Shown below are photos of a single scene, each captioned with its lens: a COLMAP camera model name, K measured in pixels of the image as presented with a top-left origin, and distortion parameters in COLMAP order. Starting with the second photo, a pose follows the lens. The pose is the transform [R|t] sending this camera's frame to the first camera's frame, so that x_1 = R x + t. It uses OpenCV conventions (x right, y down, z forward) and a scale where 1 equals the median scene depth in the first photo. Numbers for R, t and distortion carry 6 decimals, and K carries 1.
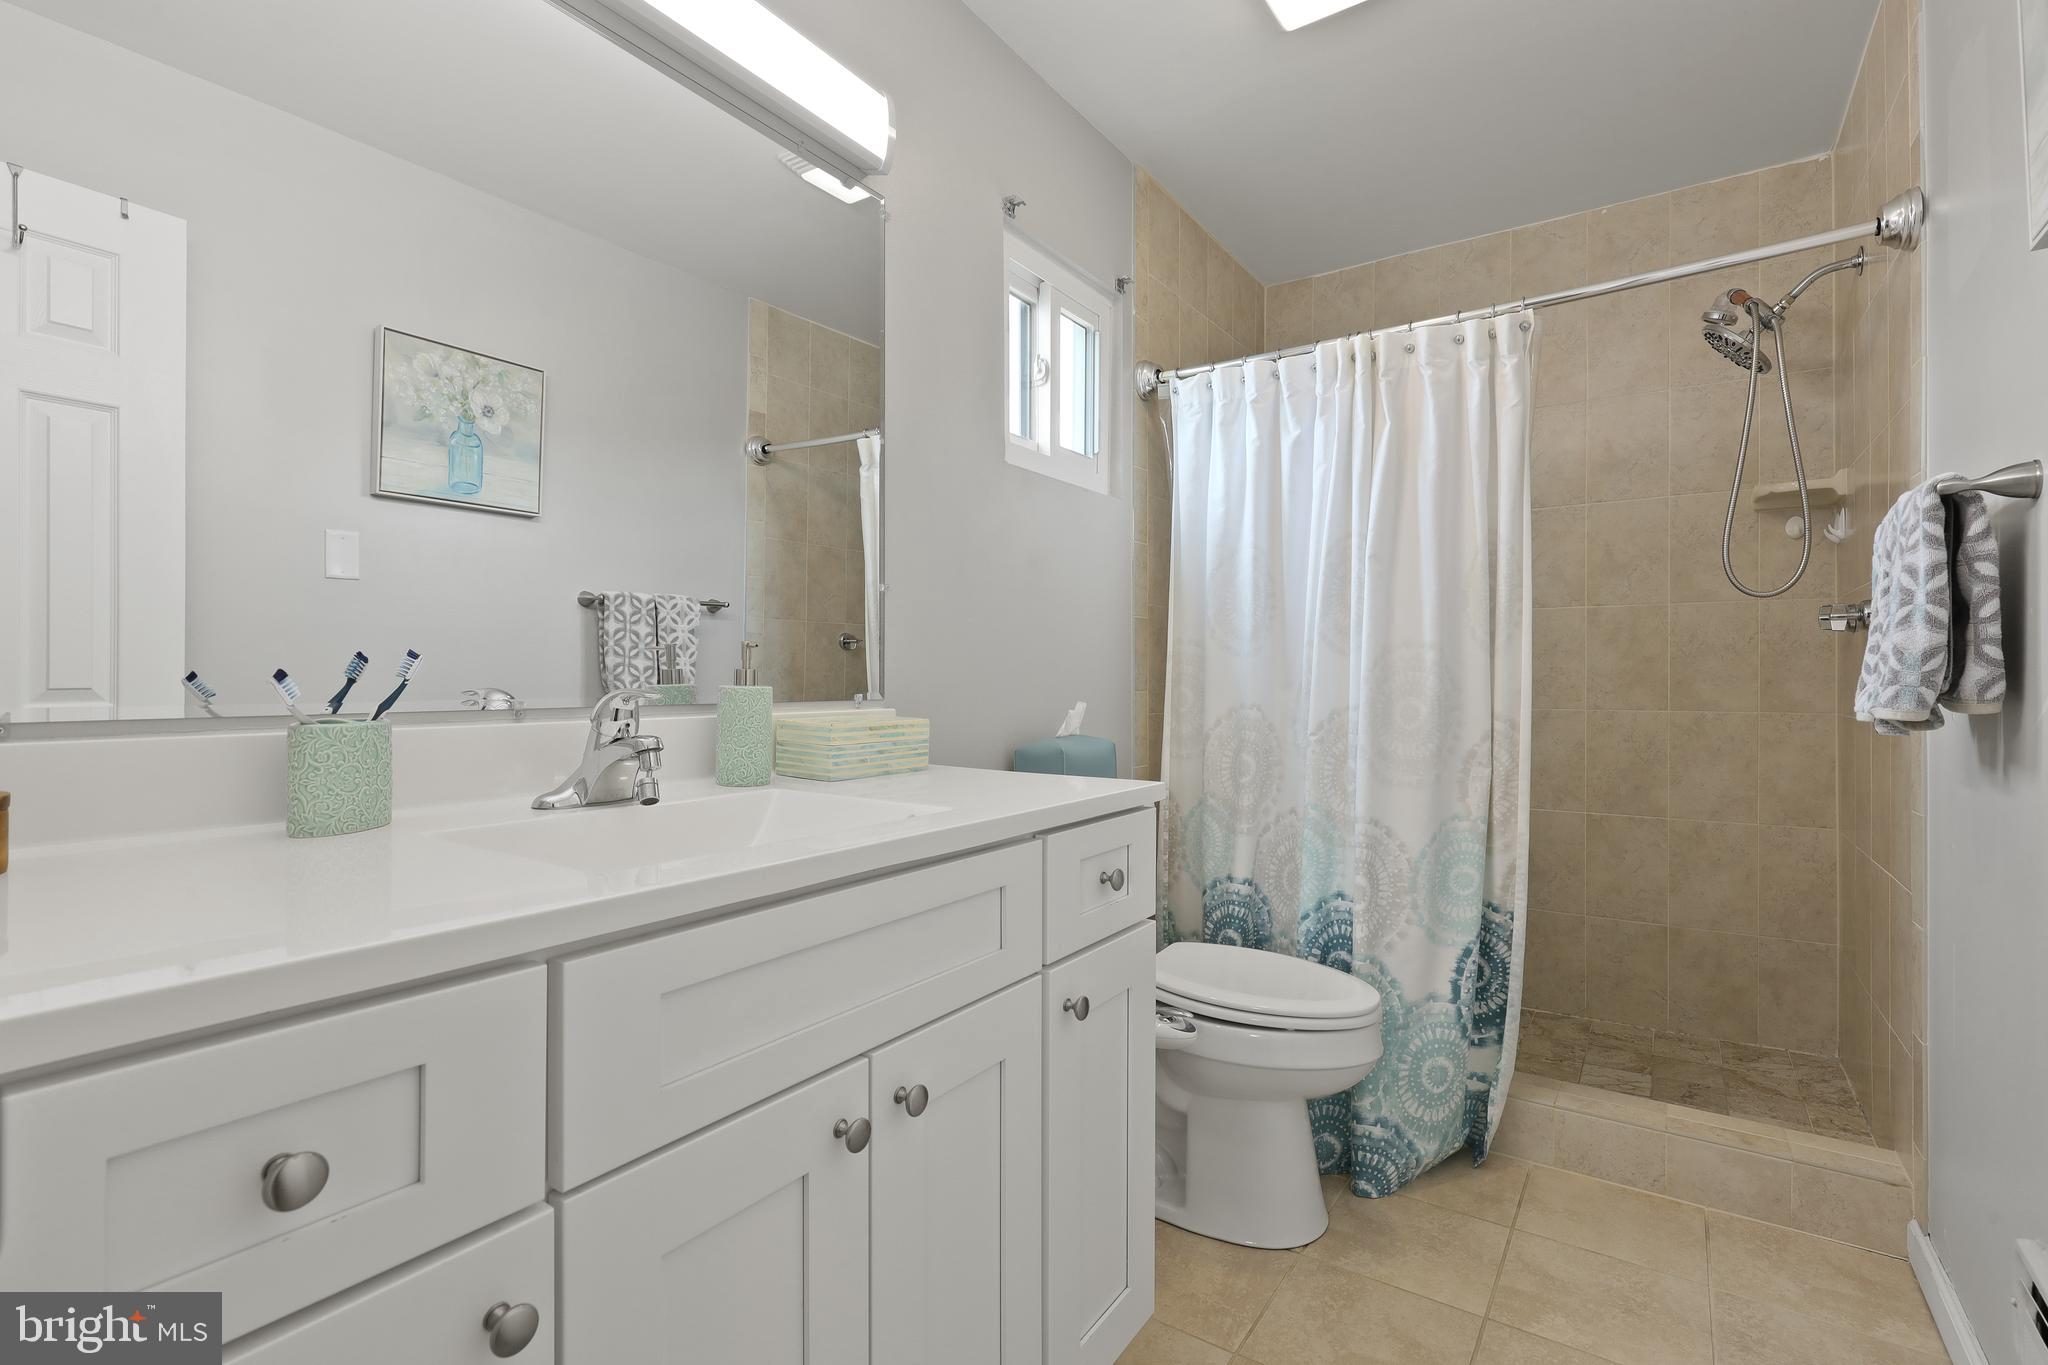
lens RADIAL K [[930.1, 0, 1015.9], [0, 930.1, 655.6], [0, 0, 1]] dist [-0.001405, 0.000087]
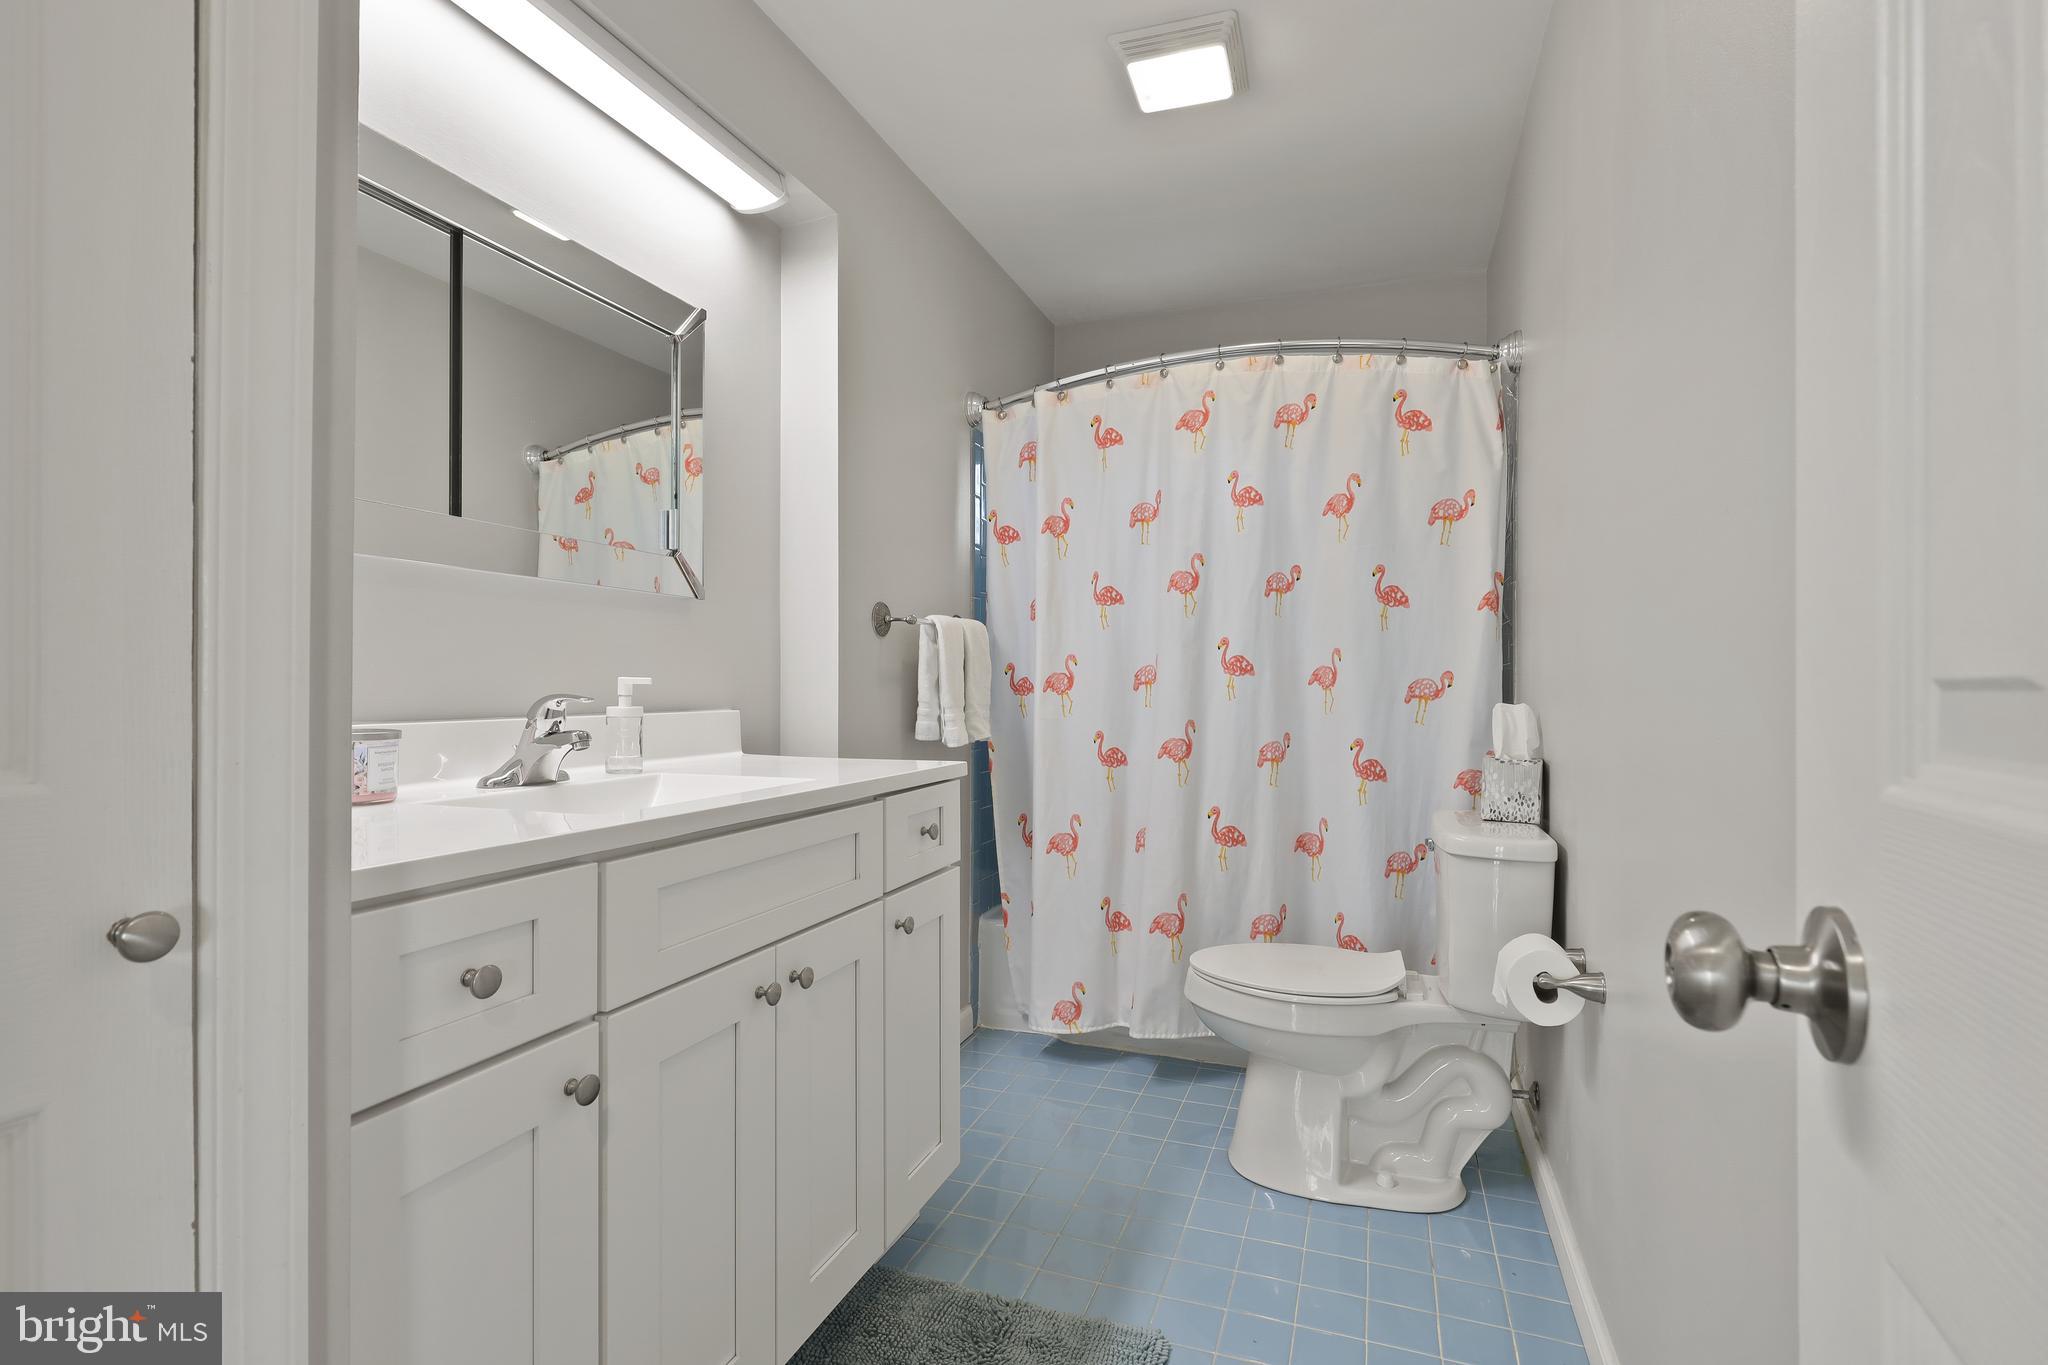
lens RADIAL K [[954.9, 0, 1026.7], [0, 954.9, 694.9], [0, 0, 1]] dist [-0.000067, 0.000096]
pose [[0.967478, -0.012790, 0.252631, -0.128246], [0.007450, 0.999728, 0.022082, 0.013068], [-0.252845, -0.019481, 0.967311, -0.446128]]
